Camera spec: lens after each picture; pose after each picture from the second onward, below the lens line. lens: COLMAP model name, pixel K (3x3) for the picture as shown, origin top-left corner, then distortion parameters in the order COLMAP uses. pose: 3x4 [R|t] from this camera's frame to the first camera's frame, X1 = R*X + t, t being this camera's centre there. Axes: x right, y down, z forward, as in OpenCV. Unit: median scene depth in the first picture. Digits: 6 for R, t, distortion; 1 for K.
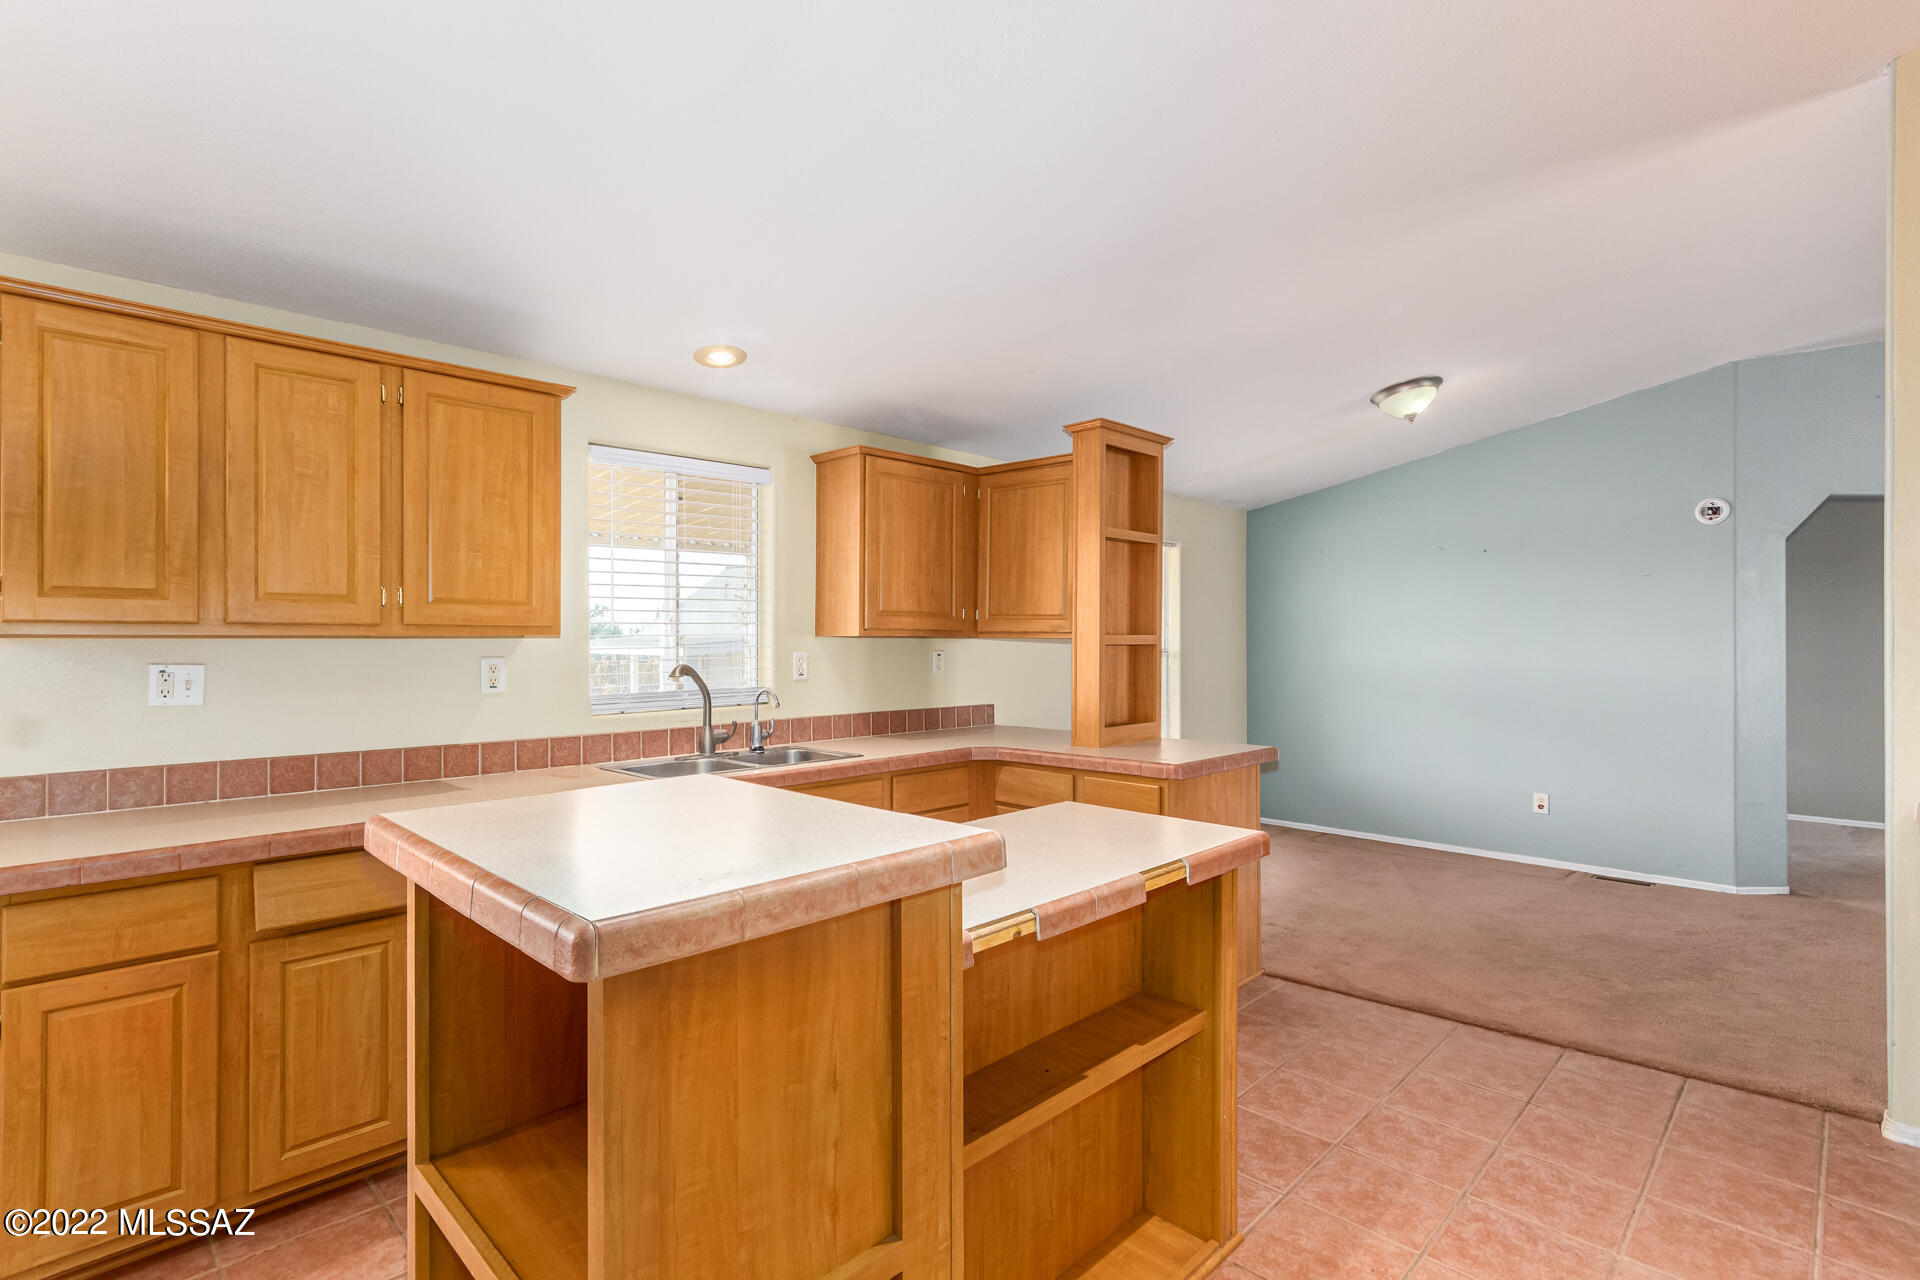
lens RADIAL K [[906.2, 0, 967.7], [0, 906.2, 644.6], [0, 0, 1]] dist [0.001278, 0.000118]
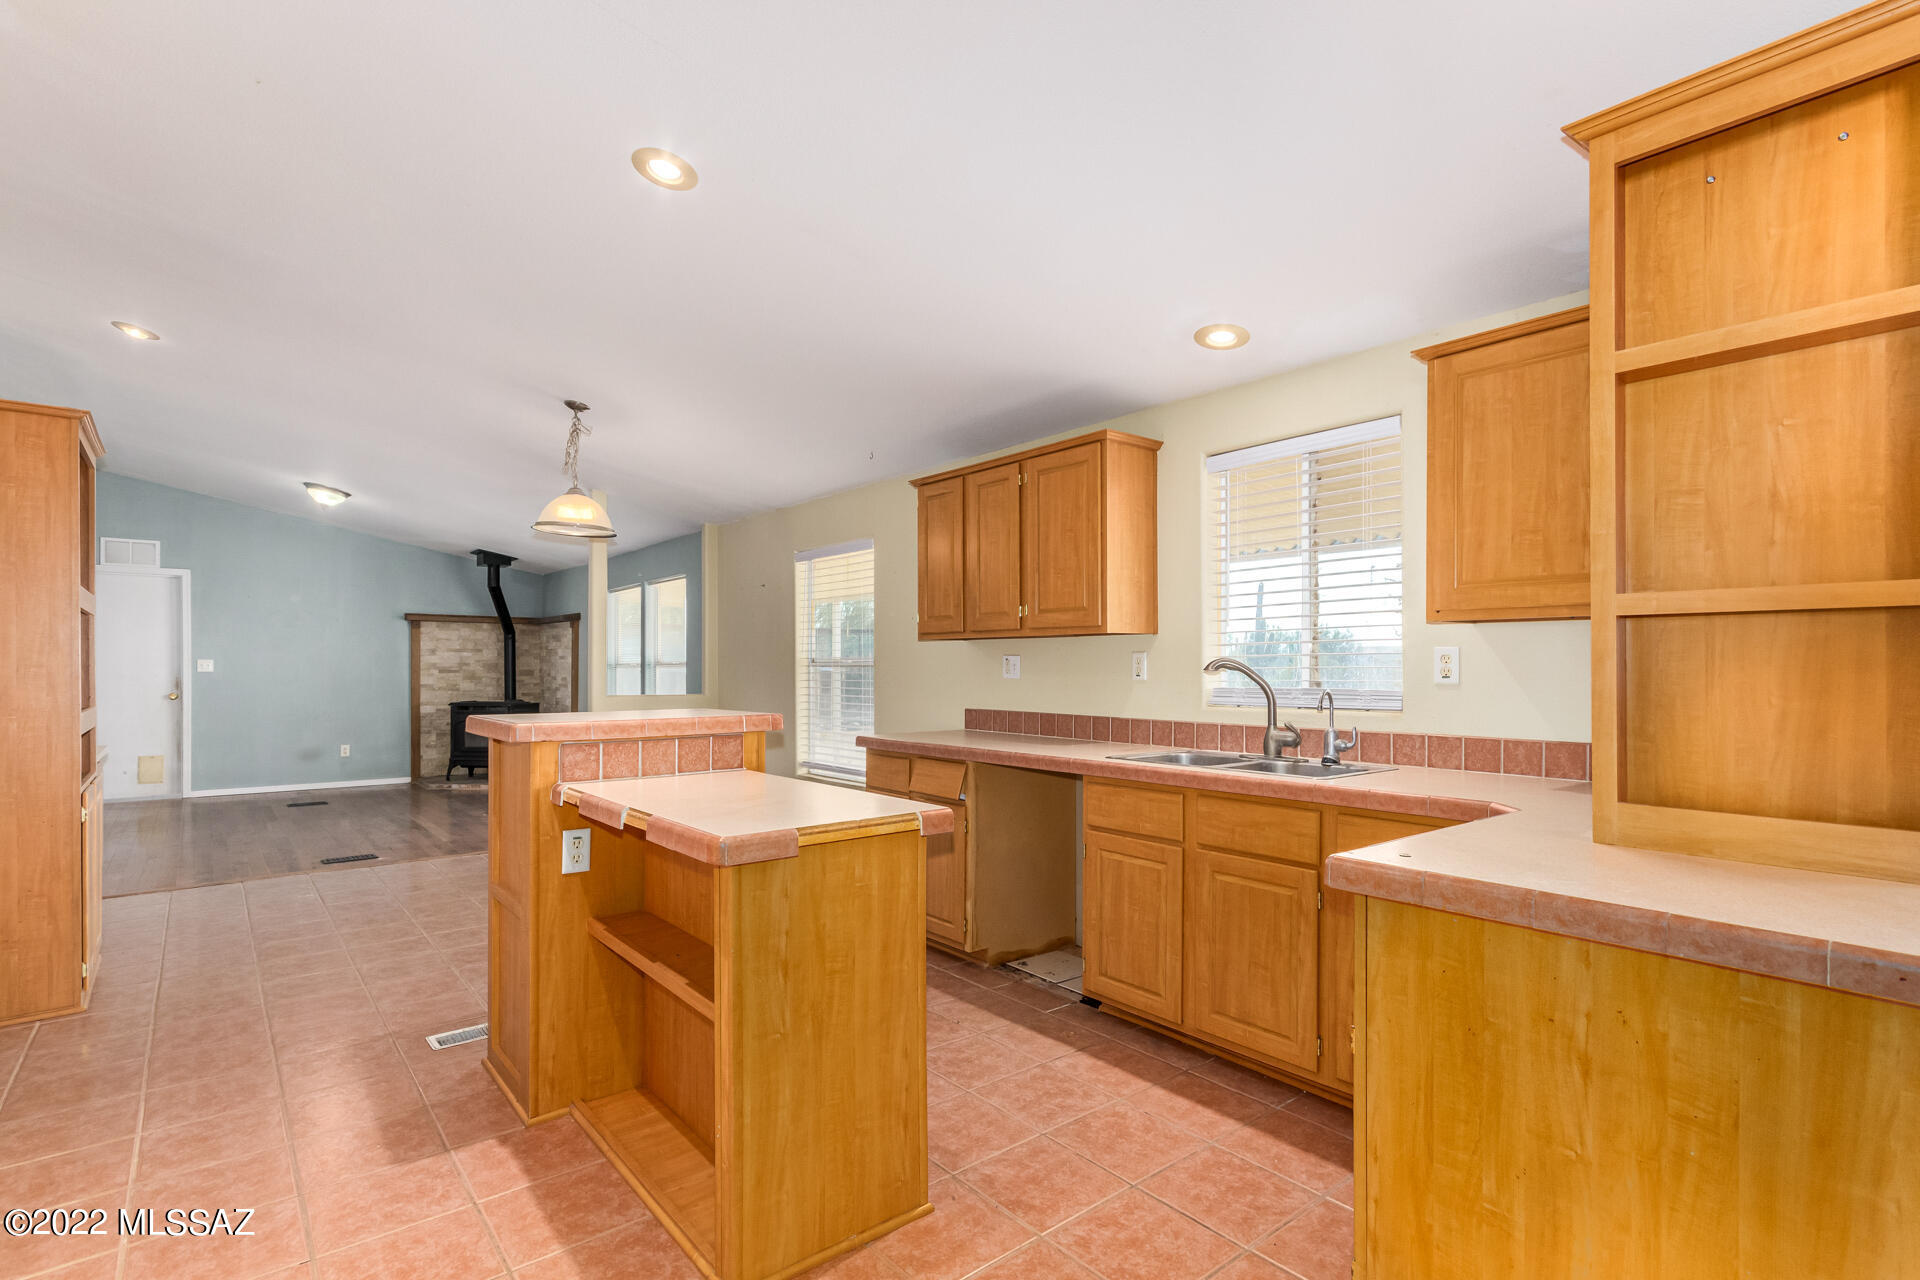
lens RADIAL K [[906.2, 0, 967.4], [0, 906.2, 650.4], [0, 0, 1]] dist [0.001278, 0.000118]
pose [[-0.104007, -0.004285, -0.994567, 0.655302], [0.005297, 0.999974, -0.004862, 0.014970], [0.994562, -0.005774, -0.103982, 0.779024]]
